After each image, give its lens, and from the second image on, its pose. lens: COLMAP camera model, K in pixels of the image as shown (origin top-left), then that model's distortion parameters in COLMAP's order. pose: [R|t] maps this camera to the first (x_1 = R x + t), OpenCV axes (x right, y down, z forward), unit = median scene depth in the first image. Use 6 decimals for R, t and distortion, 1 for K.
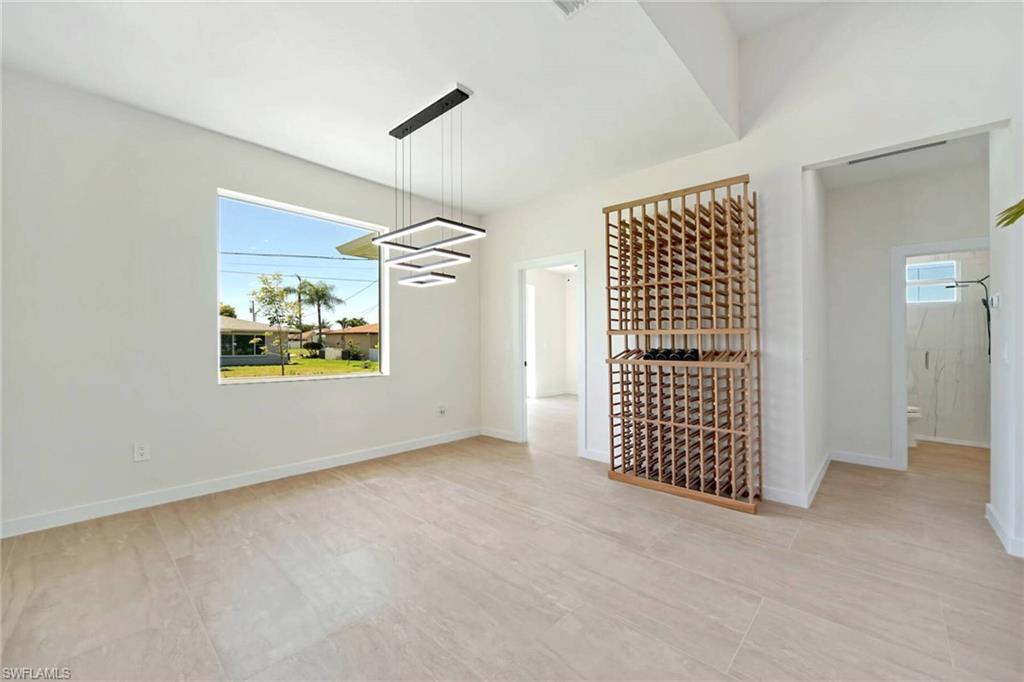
lens RADIAL K [[408.2, 0, 513.6], [0, 408.2, 336.3], [0, 0, 1]] dist [-0.001075, -0.000149]
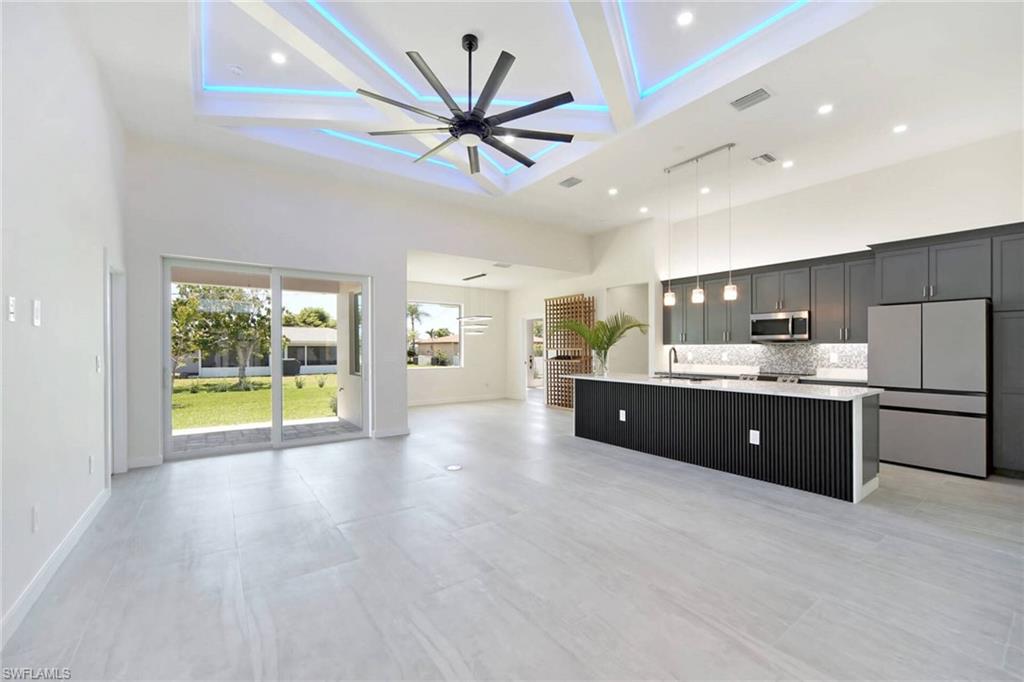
lens RADIAL K [[418.8, 0, 515.4], [0, 418.8, 353.2], [0, 0, 1]] dist [-0.000444, -0.000193]
pose [[0.981659, -0.006713, -0.190525, 0.490409], [0.011613, 0.999630, 0.024612, -0.045568], [0.190289, -0.026373, 0.981374, -1.418151]]
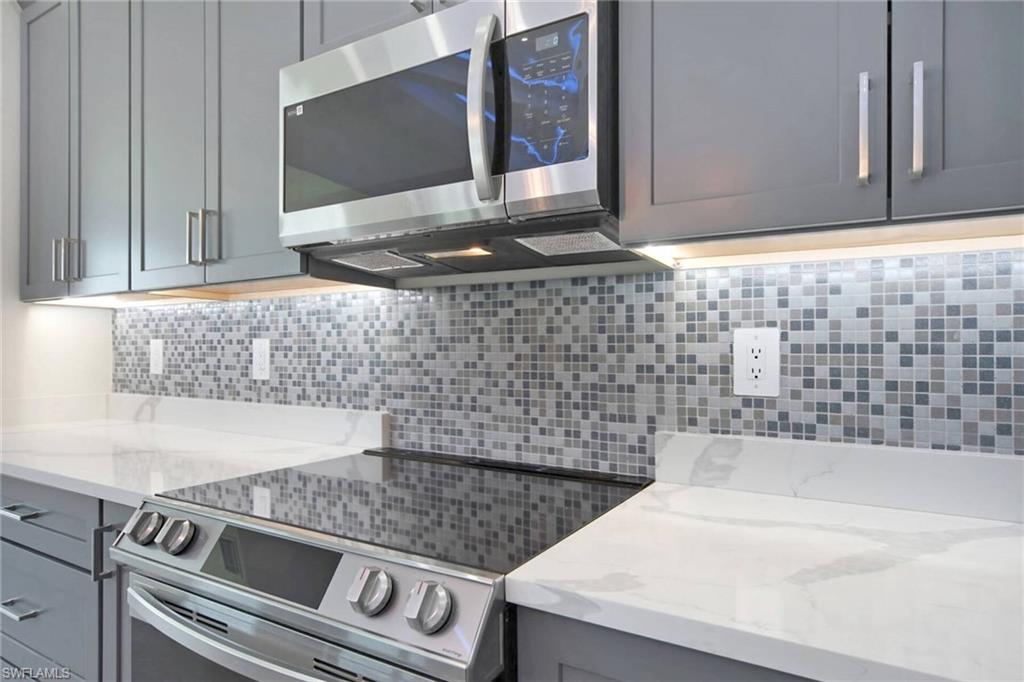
lens RADIAL K [[564.9, 0, 523.5], [0, 564.9, 346.9], [0, 0, 1]] dist [-0.002231, 0.000273]
pose [[0.975071, 0.003165, 0.221870, 1.138453], [-0.002998, 0.999995, -0.001087, 0.013488], [-0.221872, 0.000395, 0.975076, 0.002154]]
